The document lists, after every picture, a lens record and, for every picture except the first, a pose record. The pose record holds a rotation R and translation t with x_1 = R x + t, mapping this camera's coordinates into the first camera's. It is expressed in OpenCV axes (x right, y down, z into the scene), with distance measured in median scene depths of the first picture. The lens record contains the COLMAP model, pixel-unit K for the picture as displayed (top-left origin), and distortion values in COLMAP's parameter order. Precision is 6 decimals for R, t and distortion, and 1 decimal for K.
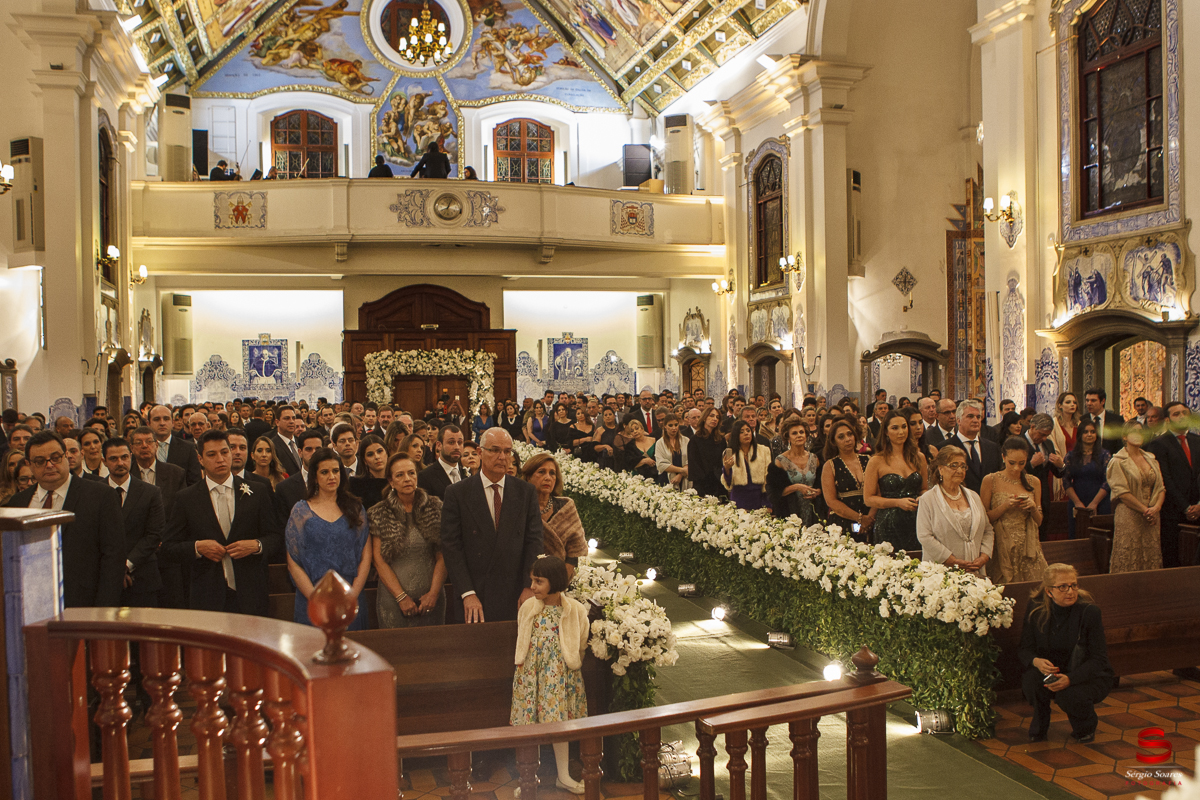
lens RADIAL K [[1067.1, 0, 600.6], [0, 1067.1, 402.6], [0, 0, 1]] dist [-0.095999, 0.056413]
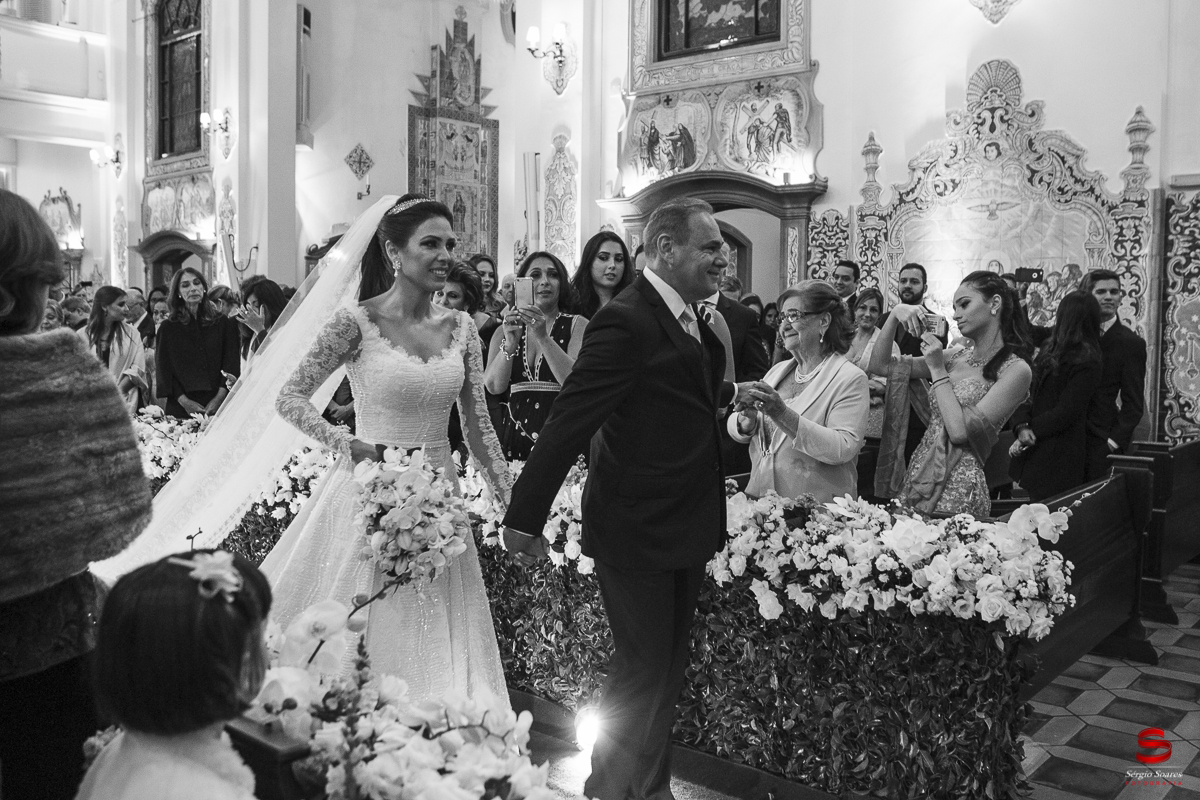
lens RADIAL K [[1067.1, 0, 604.9], [0, 1067.1, 403.3], [0, 0, 1]] dist [-0.095999, 0.056413]
pose [[0.819239, -0.018728, 0.573147, -0.032999], [-0.009878, 0.998857, 0.046758, 0.042407], [-0.573368, -0.043968, 0.818118, 0.332345]]
